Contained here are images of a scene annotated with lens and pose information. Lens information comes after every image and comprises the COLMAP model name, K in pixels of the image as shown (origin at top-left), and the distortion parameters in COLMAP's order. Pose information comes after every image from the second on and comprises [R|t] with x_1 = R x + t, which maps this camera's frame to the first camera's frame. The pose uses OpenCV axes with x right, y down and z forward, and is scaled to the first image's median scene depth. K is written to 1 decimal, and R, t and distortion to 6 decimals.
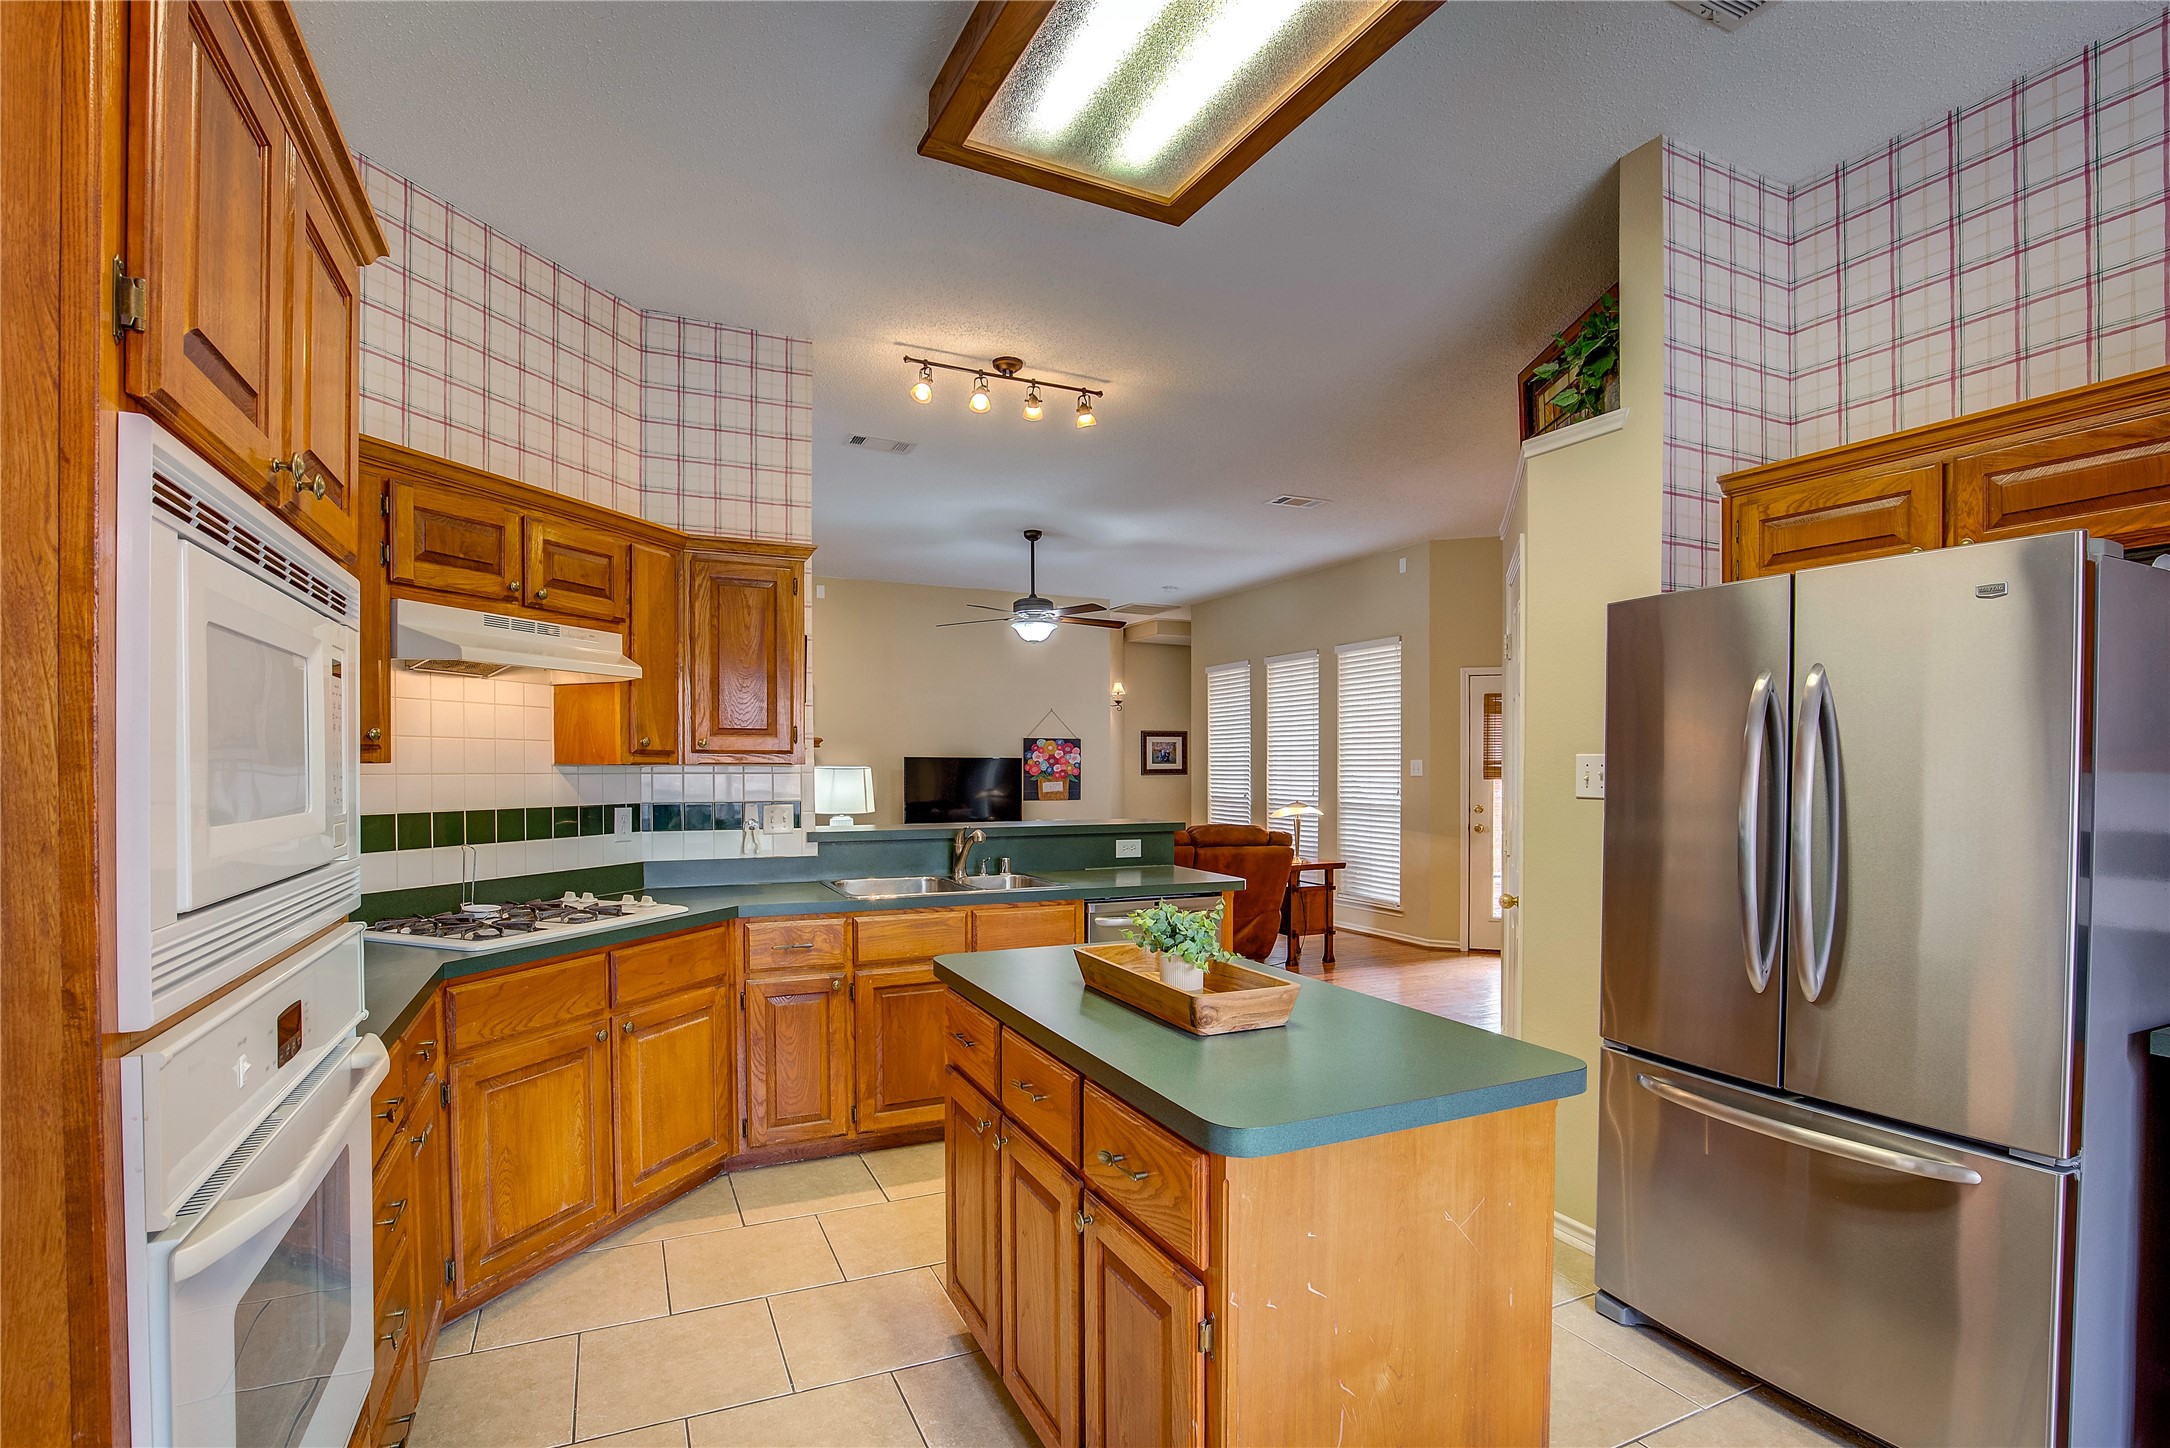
lens RADIAL K [[1013.0, 0, 1069.1], [0, 1013.0, 781.7], [0, 0, 1]] dist [-0.030996, 0.001470]
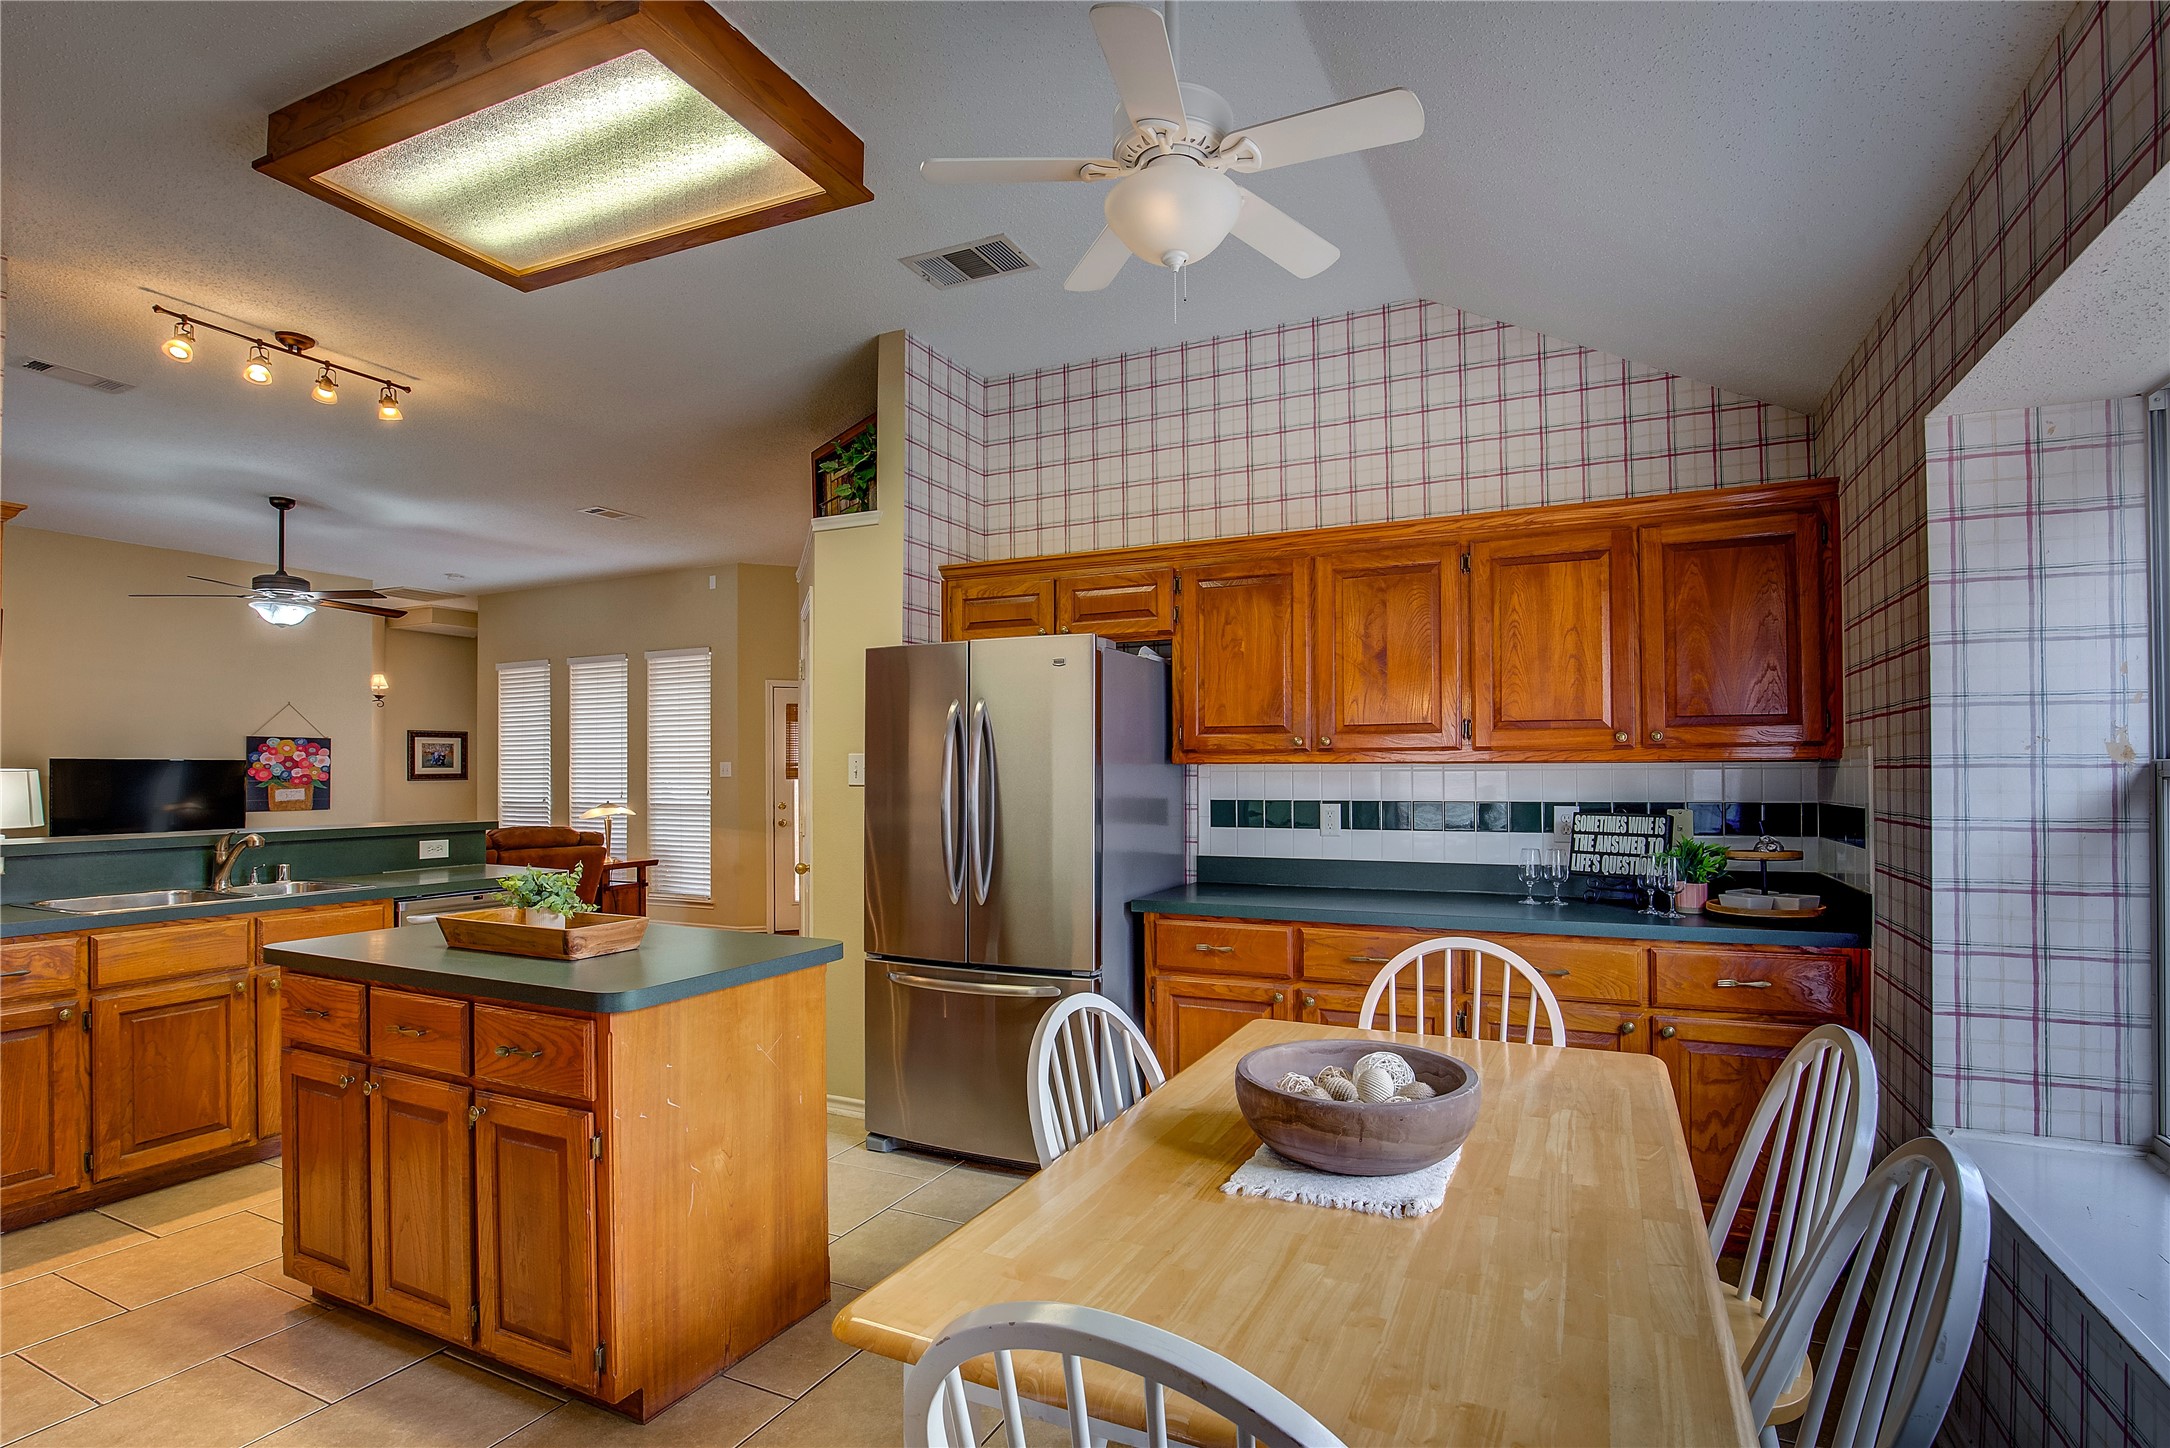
lens RADIAL K [[1023.4, 0, 1135.5], [0, 1023.4, 754.5], [0, 0, 1]] dist [-0.036051, 0.006810]
pose [[0.753363, 0.006211, 0.657575, -0.094782], [0.015317, 0.999518, -0.026990, 0.013808], [-0.657426, 0.030406, 0.752905, -0.250351]]
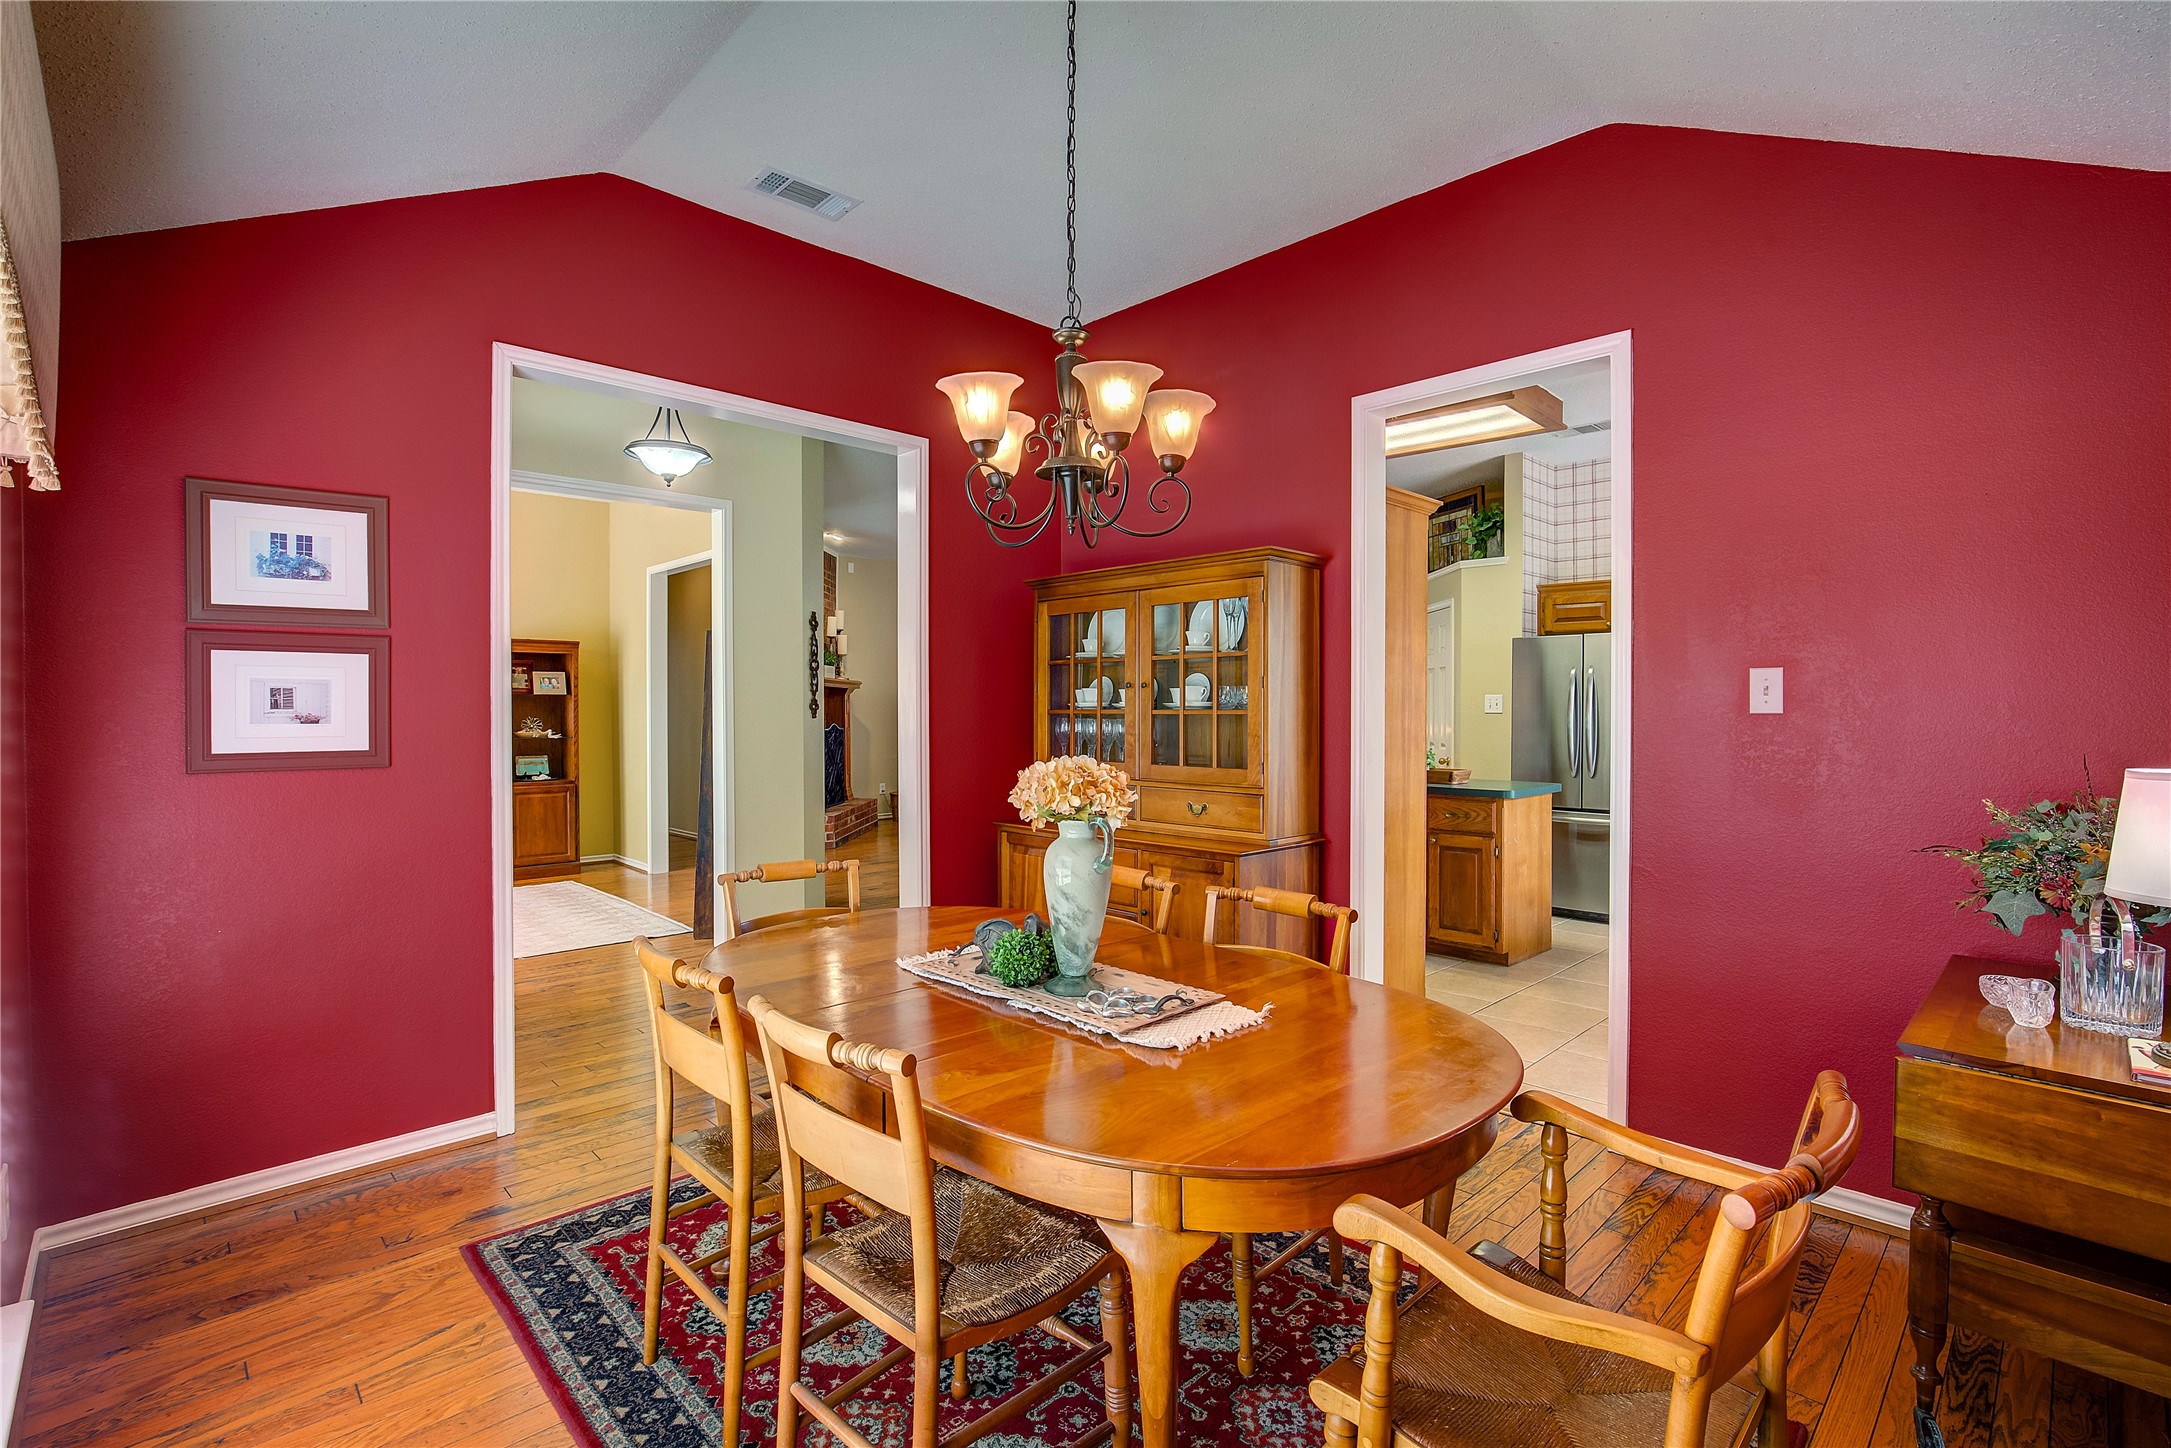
lens RADIAL K [[991.2, 0, 1085.5], [0, 991.2, 724.0], [0, 0, 1]] dist [-0.034362, 0.005520]
pose [[0.942519, -0.009110, 0.334027, -0.992946], [0.007913, 0.999956, 0.004942, 0.019575], [-0.334058, -0.002015, 0.942551, -0.762718]]
